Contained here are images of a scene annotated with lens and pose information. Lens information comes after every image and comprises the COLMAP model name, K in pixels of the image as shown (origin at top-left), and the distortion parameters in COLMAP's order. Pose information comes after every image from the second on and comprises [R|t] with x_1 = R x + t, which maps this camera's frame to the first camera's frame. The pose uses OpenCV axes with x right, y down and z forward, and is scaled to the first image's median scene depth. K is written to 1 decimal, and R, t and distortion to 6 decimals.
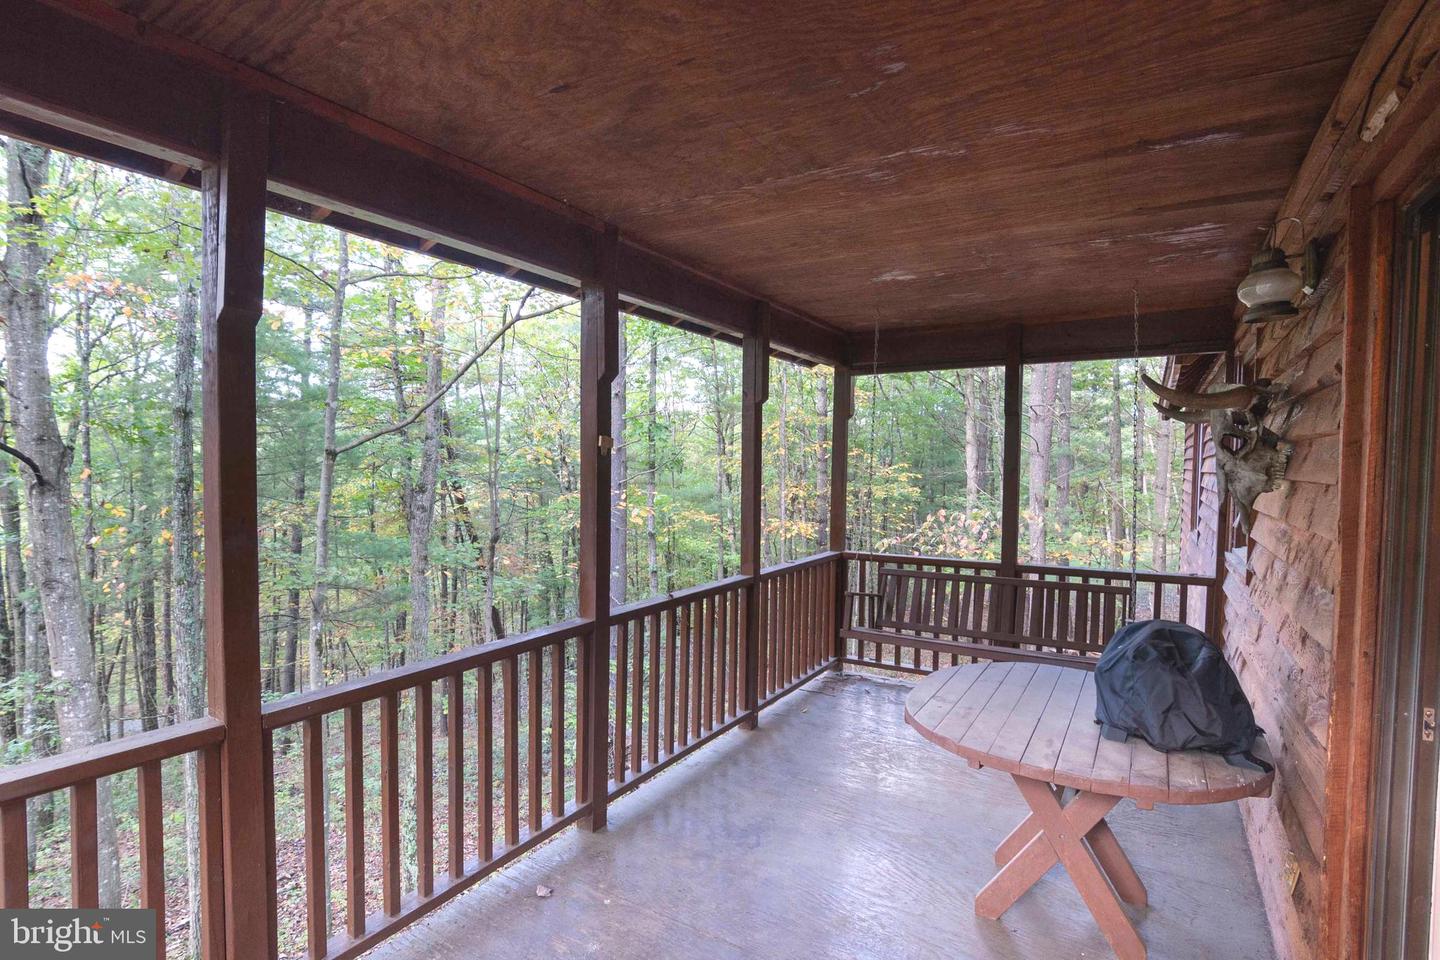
lens RADIAL K [[710.1, 0, 711.1], [0, 710.1, 485.6], [0, 0, 1]] dist [-0.027329, 0.007933]
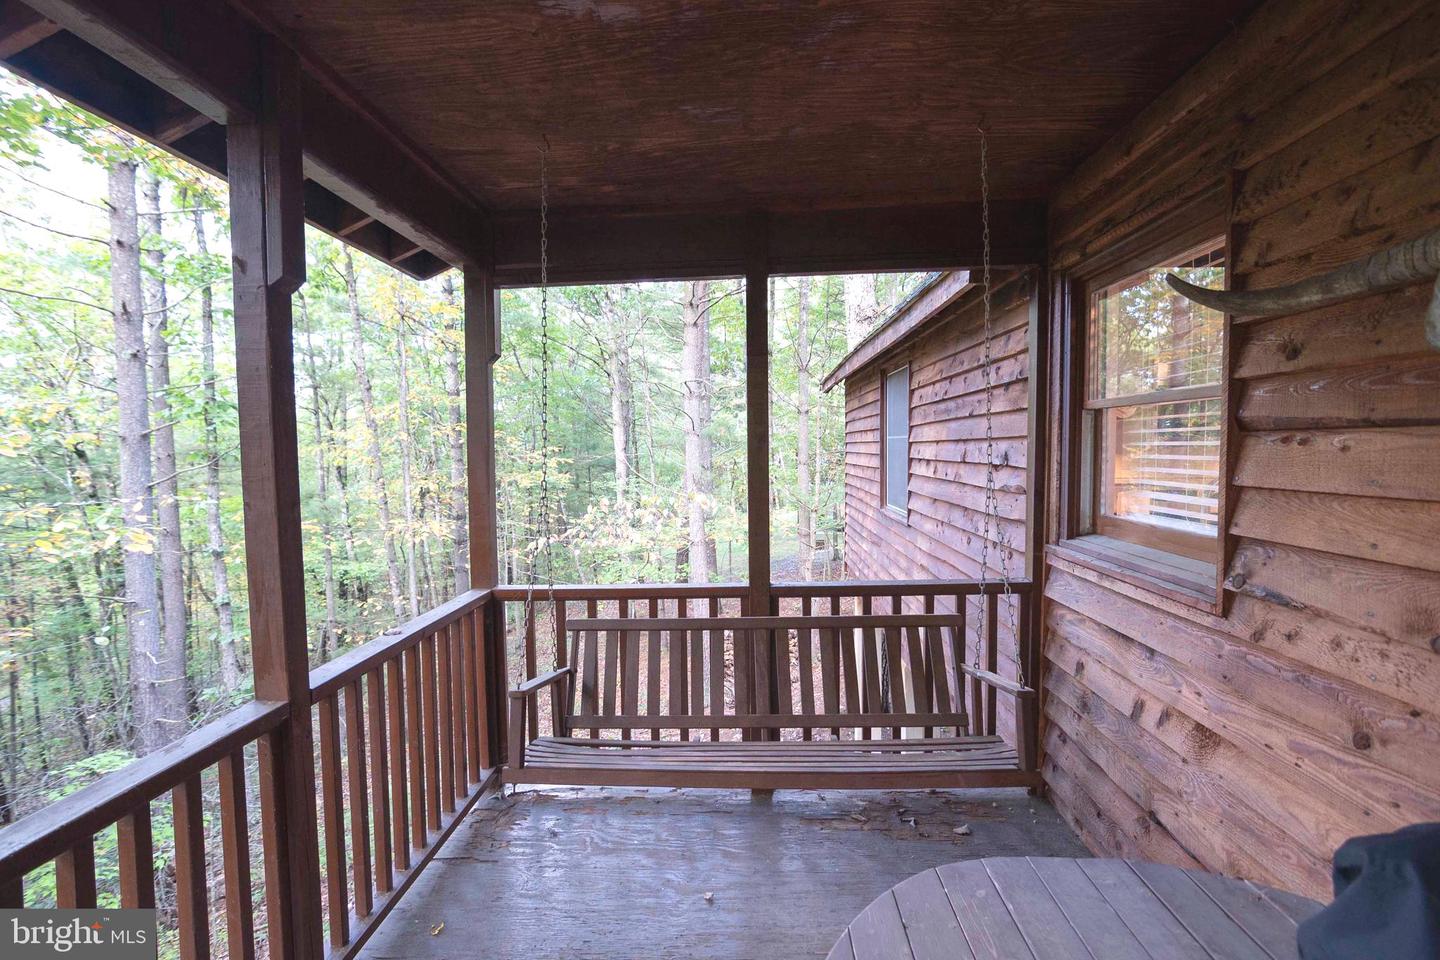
lens RADIAL K [[710.1, 0, 711.1], [0, 710.1, 485.6], [0, 0, 1]] dist [-0.027329, 0.007933]
pose [[0.877708, -0.051319, 0.476440, 0.071715], [0.042612, 0.998669, 0.029069, -0.001639], [-0.477297, -0.005212, 0.878726, 0.419411]]
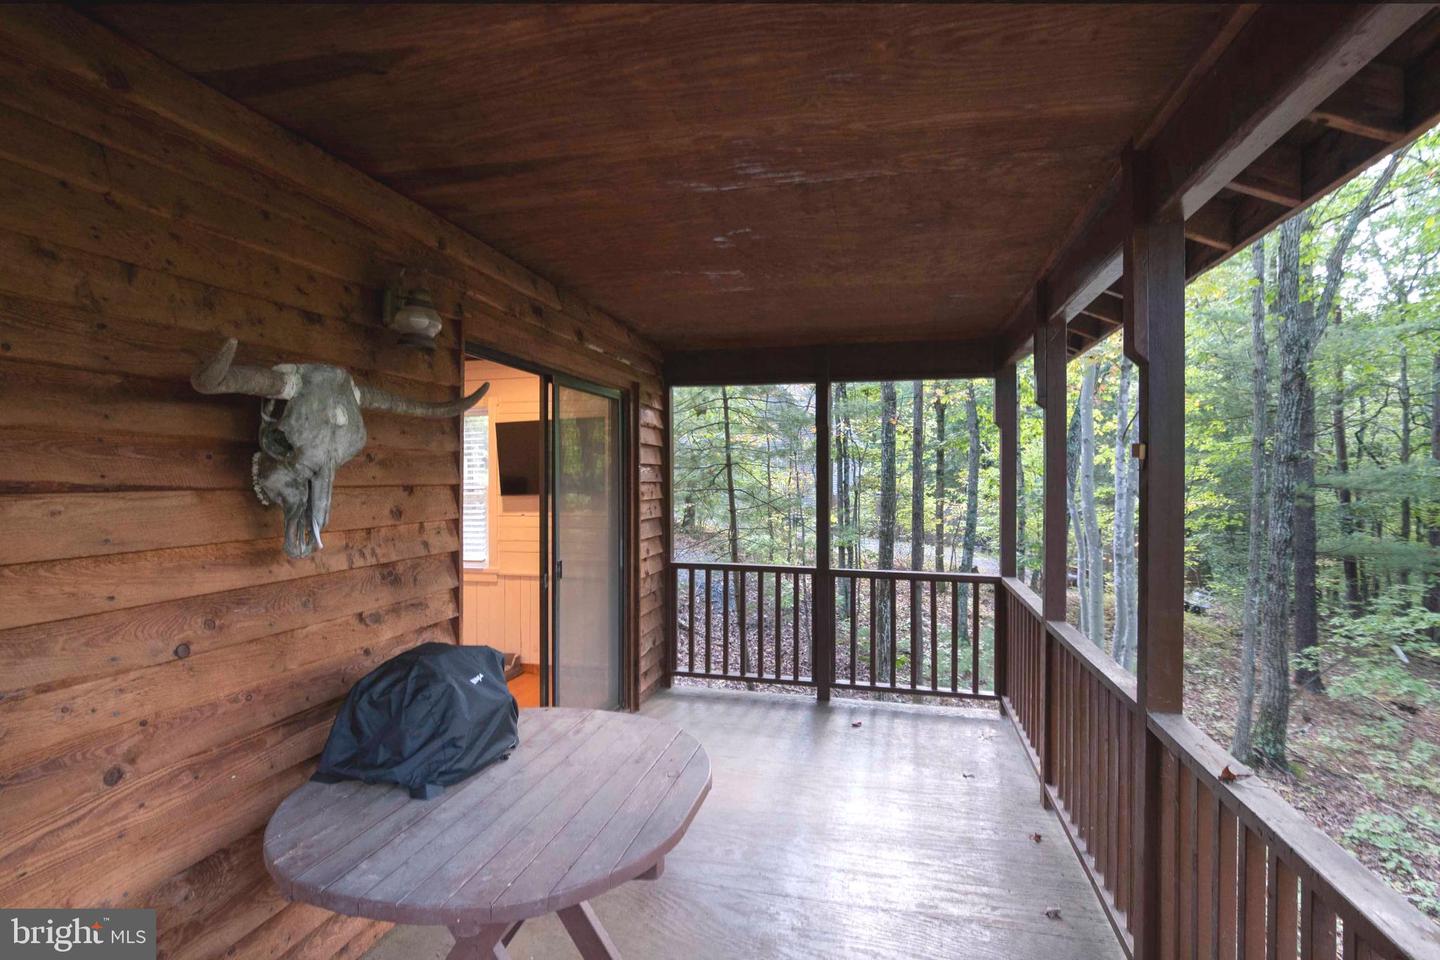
lens RADIAL K [[710.1, 0, 711.1], [0, 710.1, 485.6], [0, 0, 1]] dist [-0.027329, 0.007933]
pose [[-0.952347, -0.007154, -0.304932, 0.278756], [-0.019285, 0.999137, 0.036790, -0.025558], [0.304405, 0.040918, -0.951663, 0.924886]]
